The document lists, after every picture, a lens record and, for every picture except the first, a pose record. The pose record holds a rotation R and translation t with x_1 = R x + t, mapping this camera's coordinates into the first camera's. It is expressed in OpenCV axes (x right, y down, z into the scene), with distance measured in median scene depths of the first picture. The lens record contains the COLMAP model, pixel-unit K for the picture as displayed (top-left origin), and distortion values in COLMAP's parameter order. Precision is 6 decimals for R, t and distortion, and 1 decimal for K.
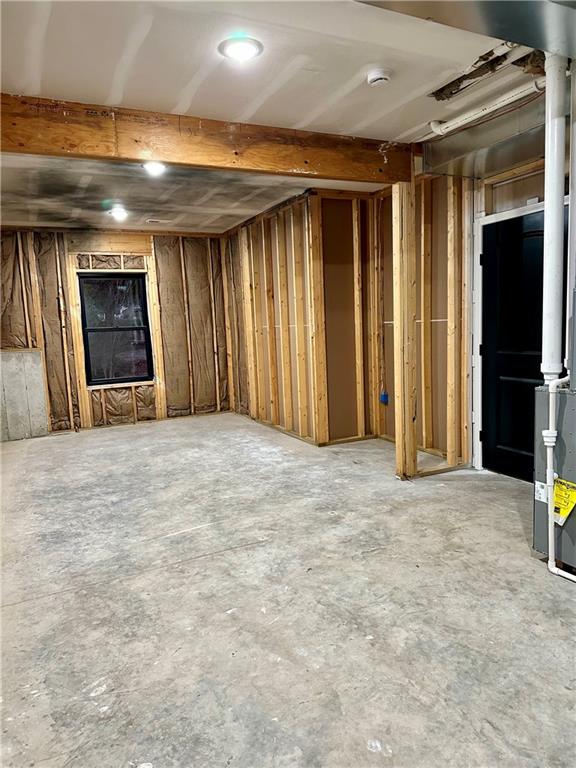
lens RADIAL K [[534.8, 0, 292.0], [0, 534.8, 385.0], [0, 0, 1]] dist [0.089565, -0.077775]
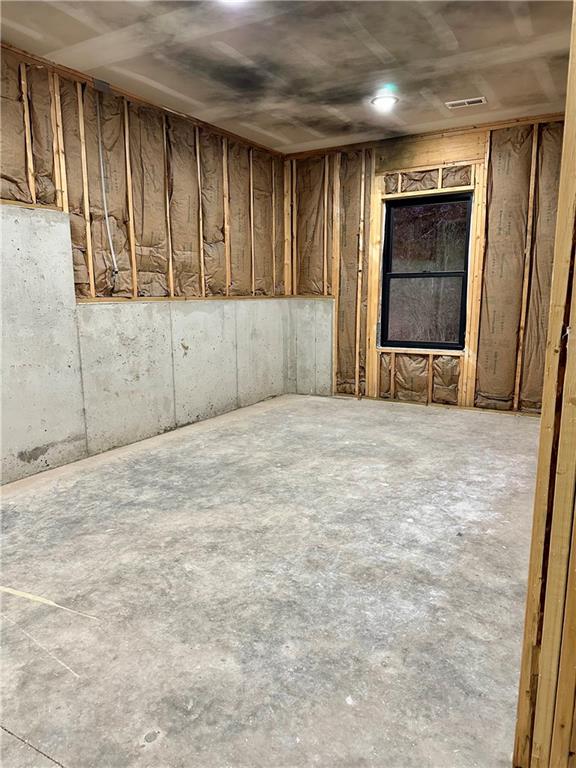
lens RADIAL K [[534.8, 0, 294.1], [0, 534.8, 385.7], [0, 0, 1]] dist [0.089565, -0.077775]
pose [[0.550487, 0.188557, -0.813271, 0.304917], [-0.119640, 0.981923, 0.146677, -0.061631], [0.826227, 0.016556, 0.563094, 0.651212]]
